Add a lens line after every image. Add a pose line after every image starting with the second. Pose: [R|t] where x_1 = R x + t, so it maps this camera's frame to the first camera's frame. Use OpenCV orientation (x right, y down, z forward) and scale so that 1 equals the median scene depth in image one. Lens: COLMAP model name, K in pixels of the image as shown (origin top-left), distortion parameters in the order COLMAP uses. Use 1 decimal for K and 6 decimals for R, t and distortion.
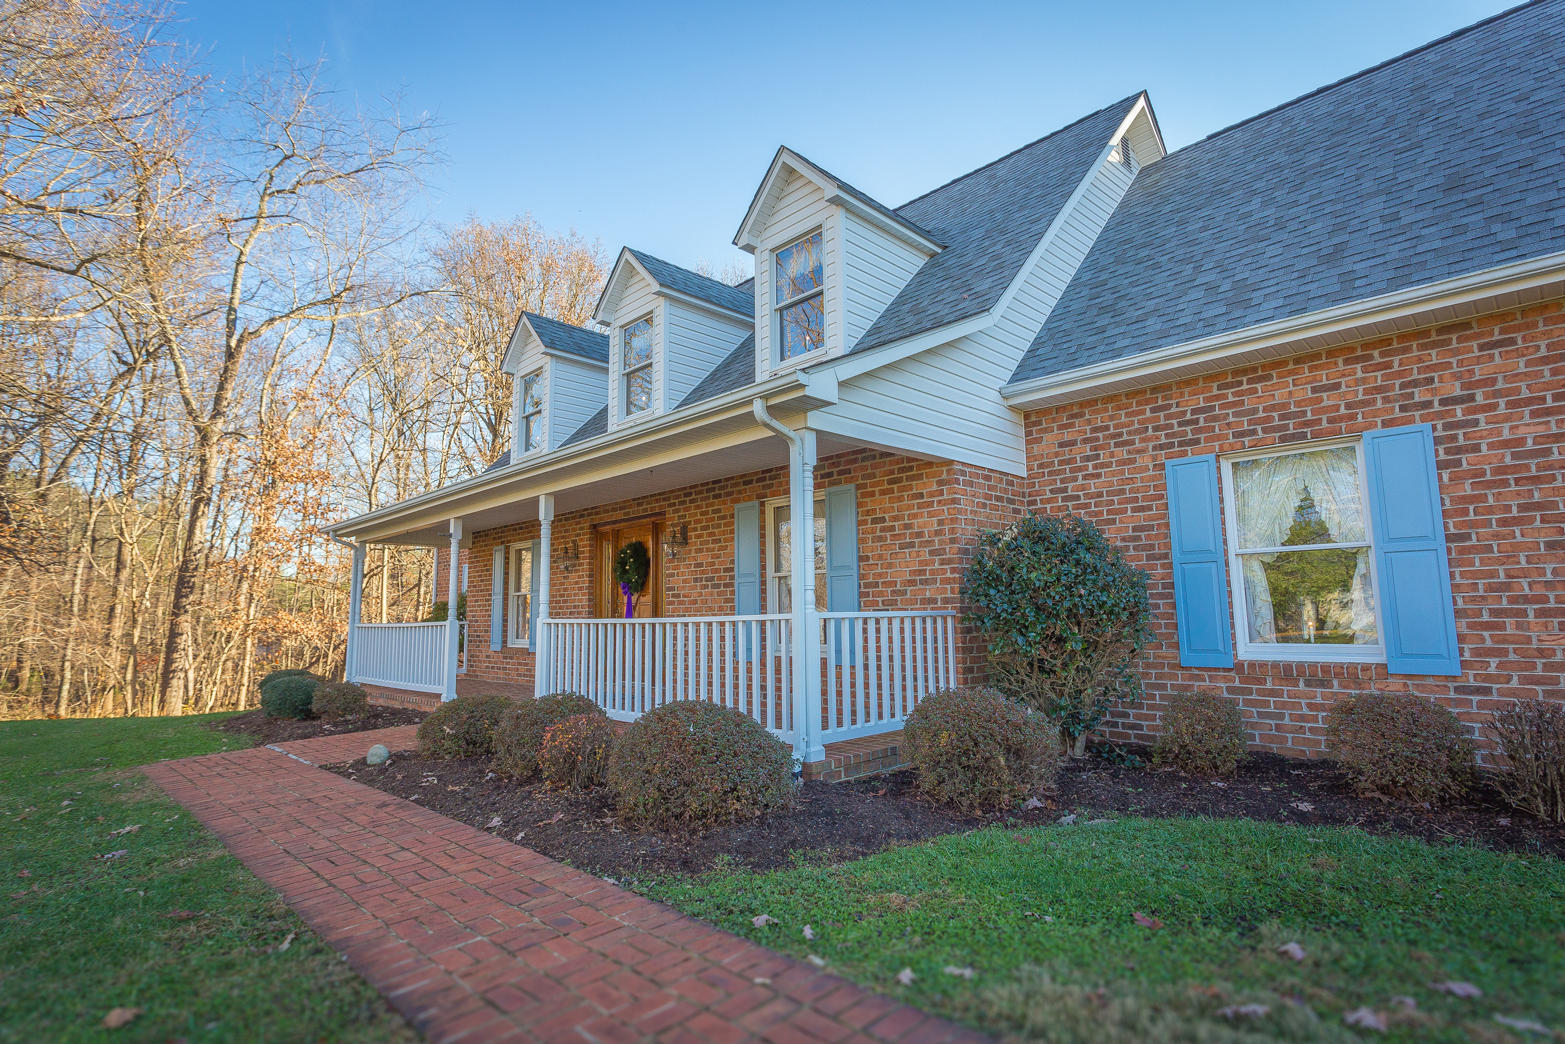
lens RADIAL K [[740.8, 0, 782.5], [0, 740.8, 522.0], [0, 0, 1]] dist [-0.000511, -0.000456]
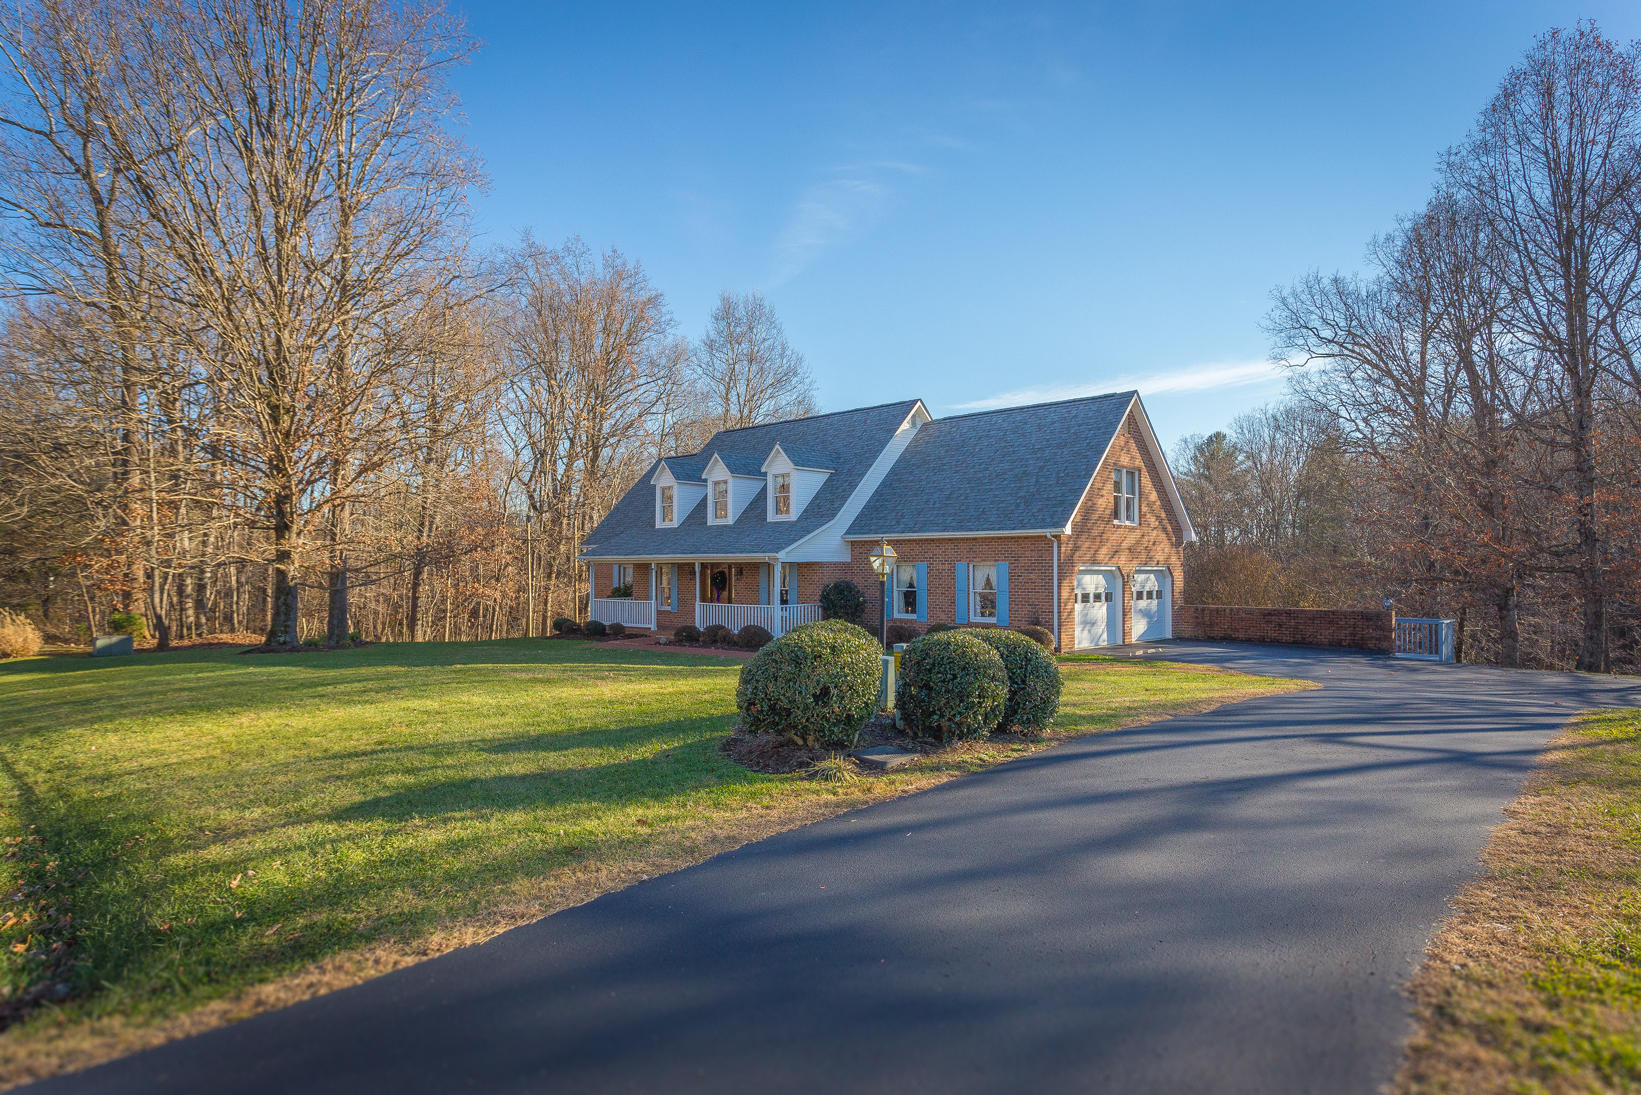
lens RADIAL K [[776.8, 0, 820.5], [0, 776.8, 547.5], [0, 0, 1]] dist [-0.000511, -0.000456]
pose [[0.999637, 0.008982, 0.025384, 0.091568], [-0.011475, 0.994939, 0.099827, -0.371771], [-0.024359, -0.100082, 0.994681, -1.903267]]
